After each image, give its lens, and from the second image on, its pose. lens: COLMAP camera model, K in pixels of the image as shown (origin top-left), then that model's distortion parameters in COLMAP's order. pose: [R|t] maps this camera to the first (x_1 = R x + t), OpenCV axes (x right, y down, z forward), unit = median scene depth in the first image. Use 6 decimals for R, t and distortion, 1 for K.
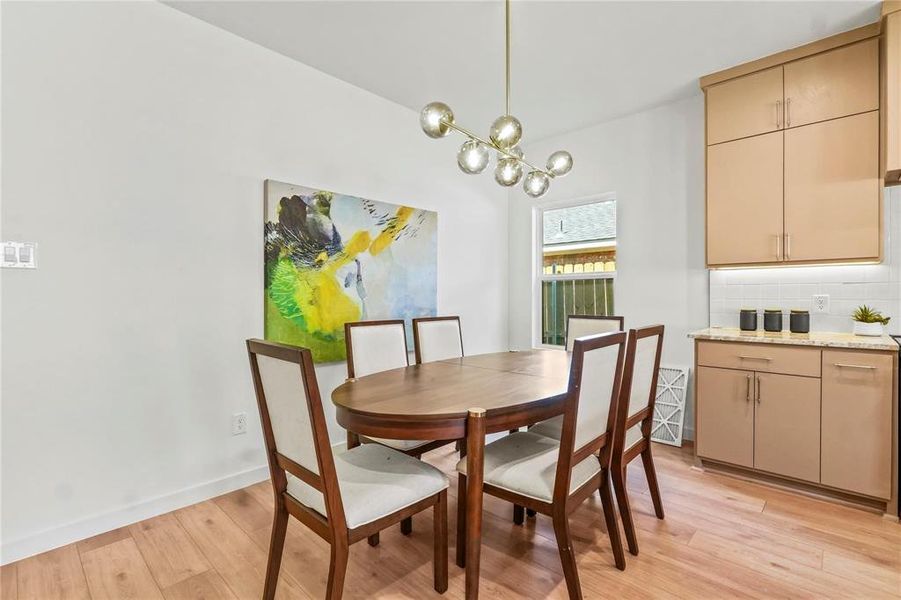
lens RADIAL K [[419.8, 0, 452.8], [0, 419.8, 297.5], [0, 0, 1]] dist [-0.001058, 0.000472]
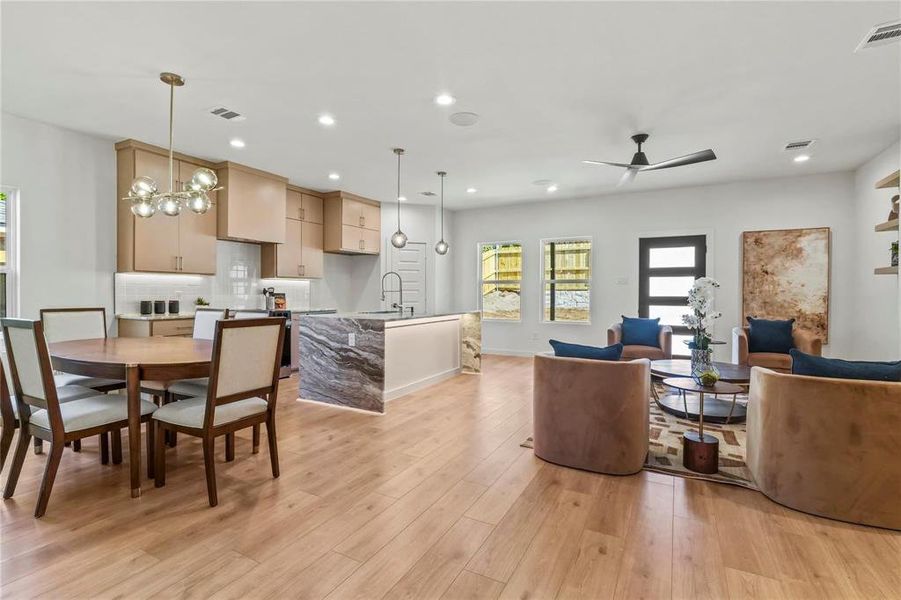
lens RADIAL K [[419.8, 0, 453.9], [0, 419.8, 298.6], [0, 0, 1]] dist [-0.001058, 0.000472]
pose [[-0.258829, -0.008187, 0.965888, -1.144072], [0.002298, 0.999956, 0.009091, 0.010303], [-0.965920, 0.004573, -0.258799, 0.325900]]
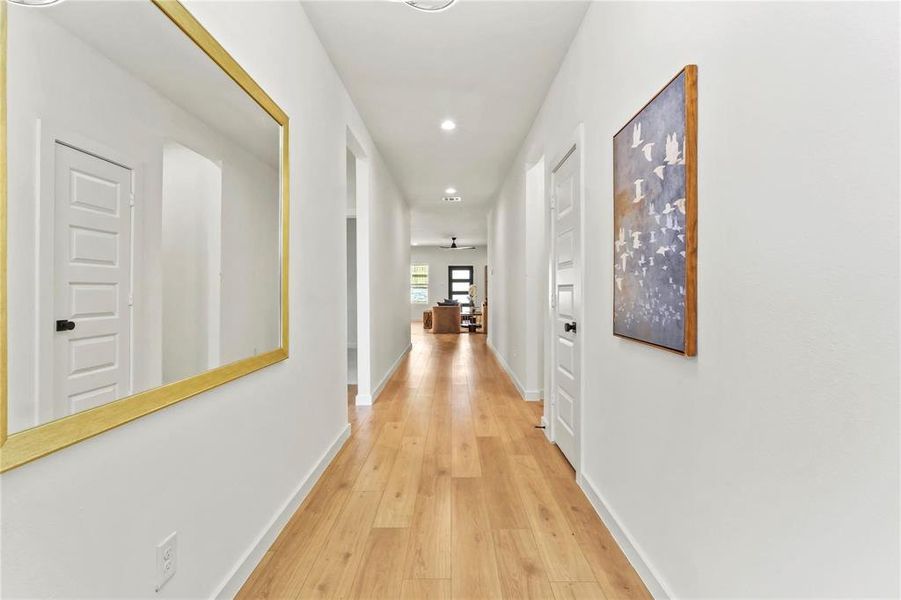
lens RADIAL K [[419.8, 0, 450.0], [0, 419.8, 293.4], [0, 0, 1]] dist [-0.001058, 0.000472]
pose [[-0.676622, -0.001051, 0.736329, -3.131085], [0.005384, 0.999965, 0.006376, 0.016608], [-0.736310, 0.008278, -0.676593, 2.353853]]
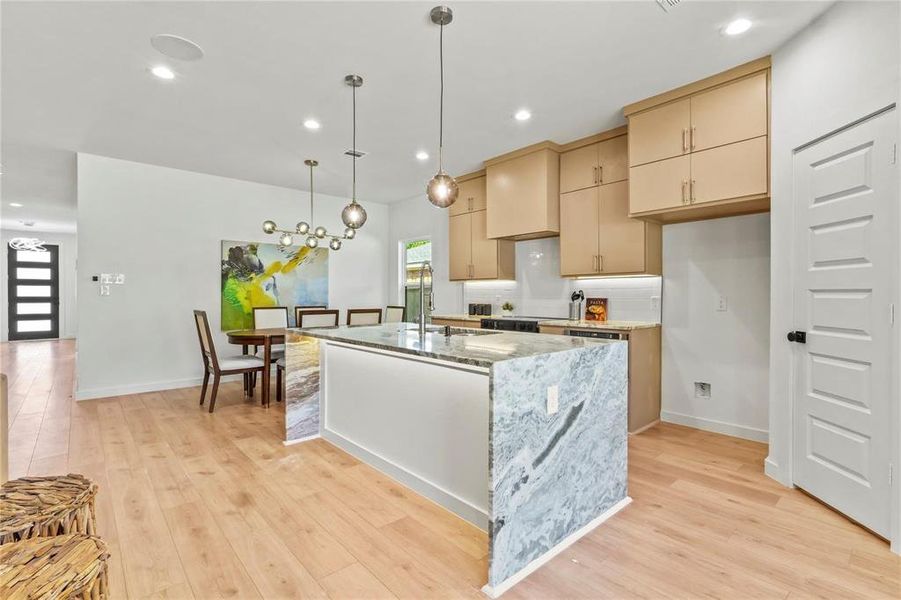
lens RADIAL K [[419.8, 0, 448.8], [0, 419.8, 299.0], [0, 0, 1]] dist [-0.001058, 0.000472]
pose [[0.996033, 0.006292, -0.088766, 0.813625], [-0.005772, 0.999965, 0.006112, -0.002851], [0.088801, -0.005576, 0.996034, -0.925614]]
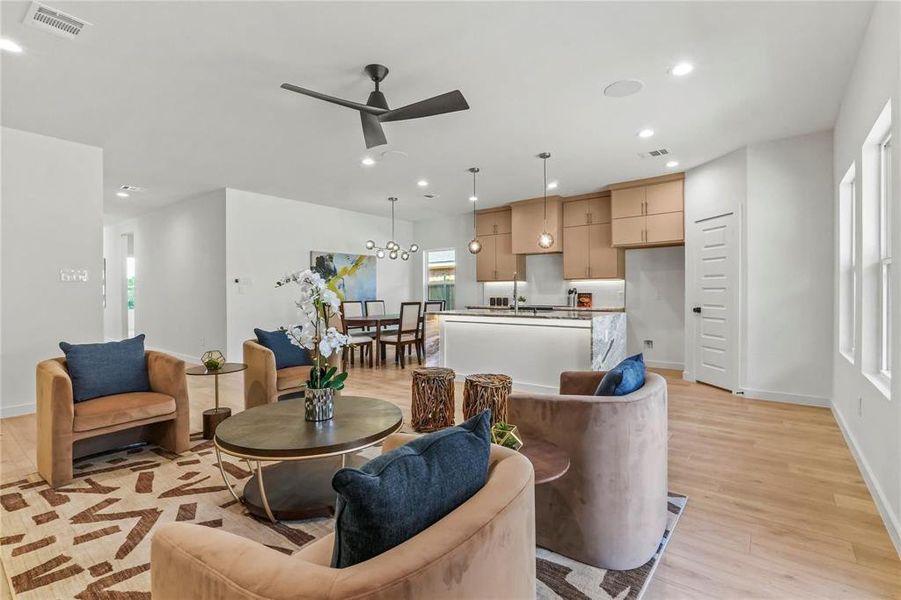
lens RADIAL K [[419.8, 0, 450.9], [0, 419.8, 297.8], [0, 0, 1]] dist [-0.001058, 0.000472]
pose [[0.995943, -0.001271, 0.089973, 0.211885], [0.000388, 0.999952, 0.009831, 0.003988], [-0.089982, -0.009756, 0.995896, -1.734942]]
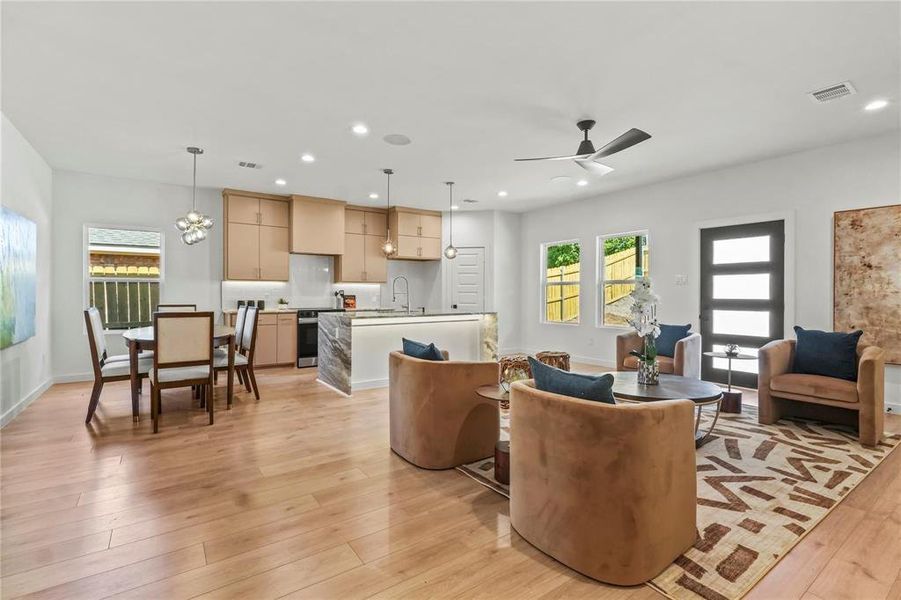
lens RADIAL K [[419.8, 0, 452.9], [0, 419.8, 300.3], [0, 0, 1]] dist [-0.001058, 0.000472]
pose [[0.196016, -0.008350, 0.980565, -1.286535], [0.000180, 0.999964, 0.008479, 0.011596], [-0.980601, -0.001485, 0.196010, -0.531659]]
